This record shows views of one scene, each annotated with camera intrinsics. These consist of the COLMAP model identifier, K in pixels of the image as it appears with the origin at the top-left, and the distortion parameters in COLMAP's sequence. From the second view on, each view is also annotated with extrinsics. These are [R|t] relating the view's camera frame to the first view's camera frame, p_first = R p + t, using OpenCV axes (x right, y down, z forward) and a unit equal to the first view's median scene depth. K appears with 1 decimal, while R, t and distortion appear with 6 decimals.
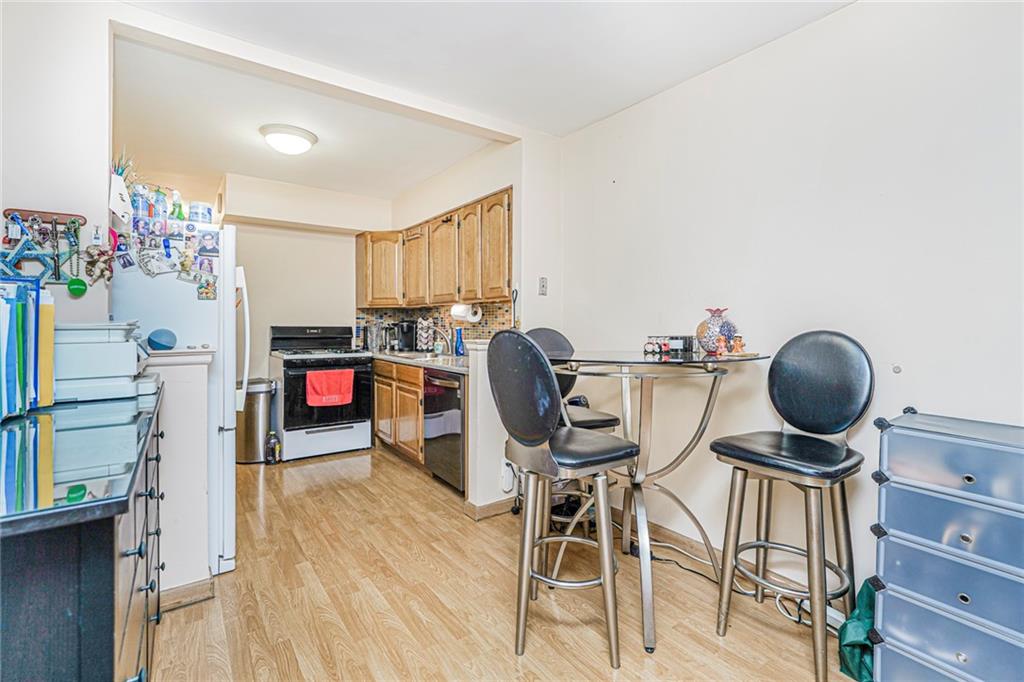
lens RADIAL K [[464.5, 0, 499.3], [0, 464.5, 329.4], [0, 0, 1]] dist [-0.004232, 0.000038]
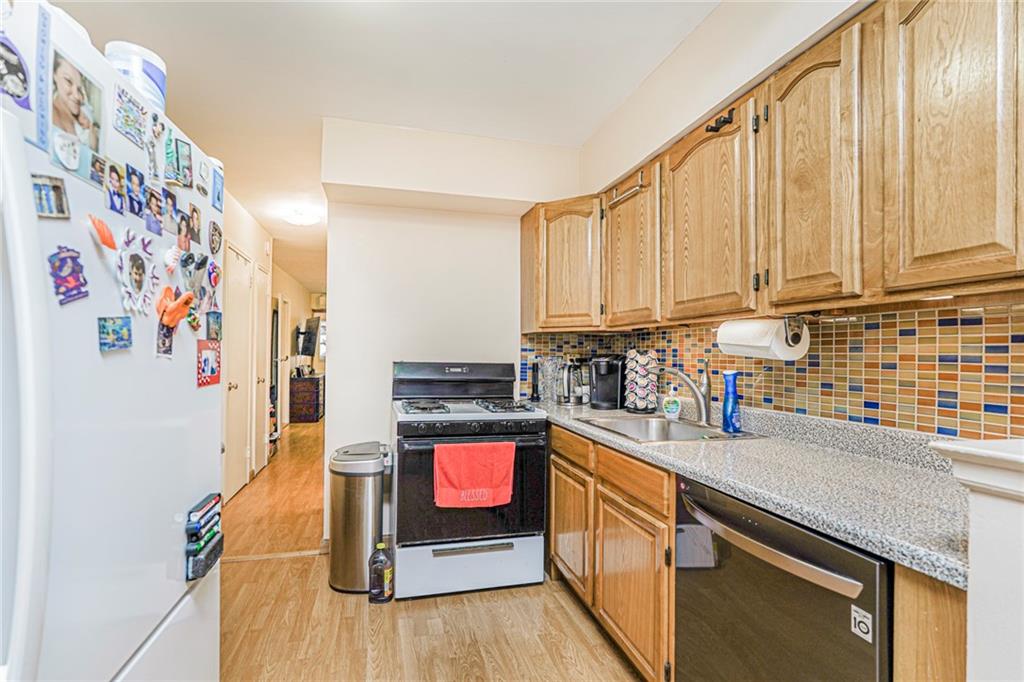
lens RADIAL K [[464.5, 0, 499.3], [0, 464.5, 329.4], [0, 0, 1]] dist [-0.004232, 0.000038]
pose [[0.937867, -0.011426, -0.346807, -0.130622], [-0.011579, 0.997870, -0.064191, -0.012116], [0.346802, 0.064218, 0.935737, 0.444197]]
